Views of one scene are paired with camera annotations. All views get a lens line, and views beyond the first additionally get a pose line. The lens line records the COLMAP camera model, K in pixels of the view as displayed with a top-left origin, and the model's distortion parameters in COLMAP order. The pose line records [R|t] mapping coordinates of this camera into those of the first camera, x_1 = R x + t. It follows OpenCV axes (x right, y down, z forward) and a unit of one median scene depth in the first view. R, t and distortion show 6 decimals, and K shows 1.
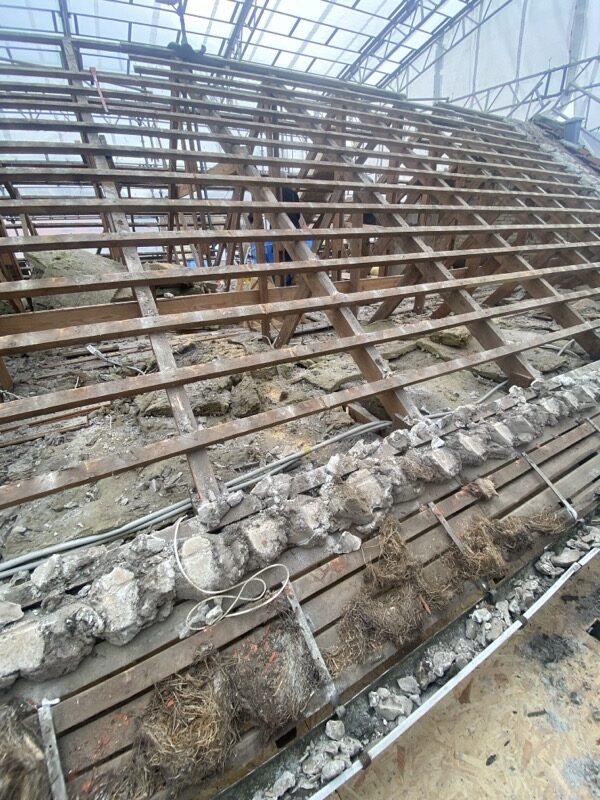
lens RADIAL K [[318.7, 0, 301.3], [0, 318.7, 404.1], [0, 0, 1]] dist [-0.000678, -0.016672]
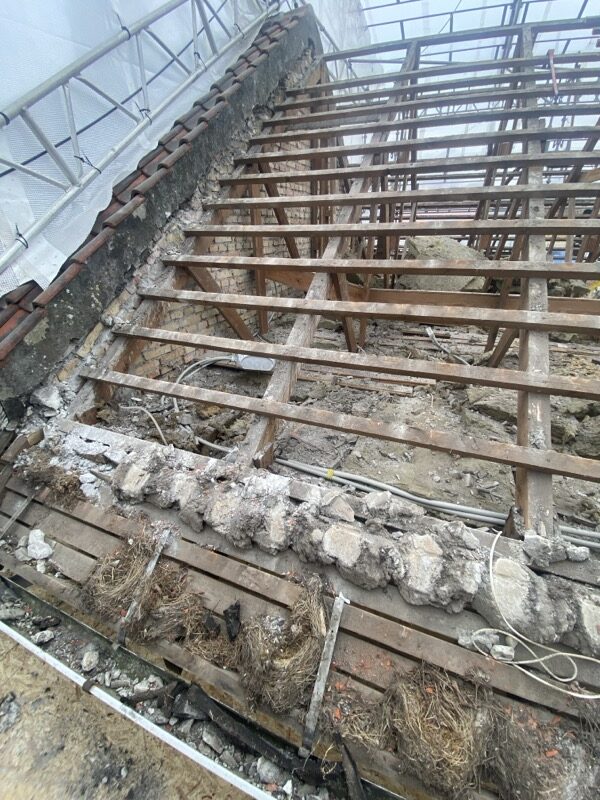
lens RADIAL K [[318.7, 0, 301.3], [0, 318.7, 404.1], [0, 0, 1]] dist [-0.000678, -0.016672]
pose [[0.604962, 0.375416, -0.702199, -0.217962], [-0.364099, 0.914705, 0.175347, 0.073788], [0.708134, 0.149592, 0.690050, -0.074692]]
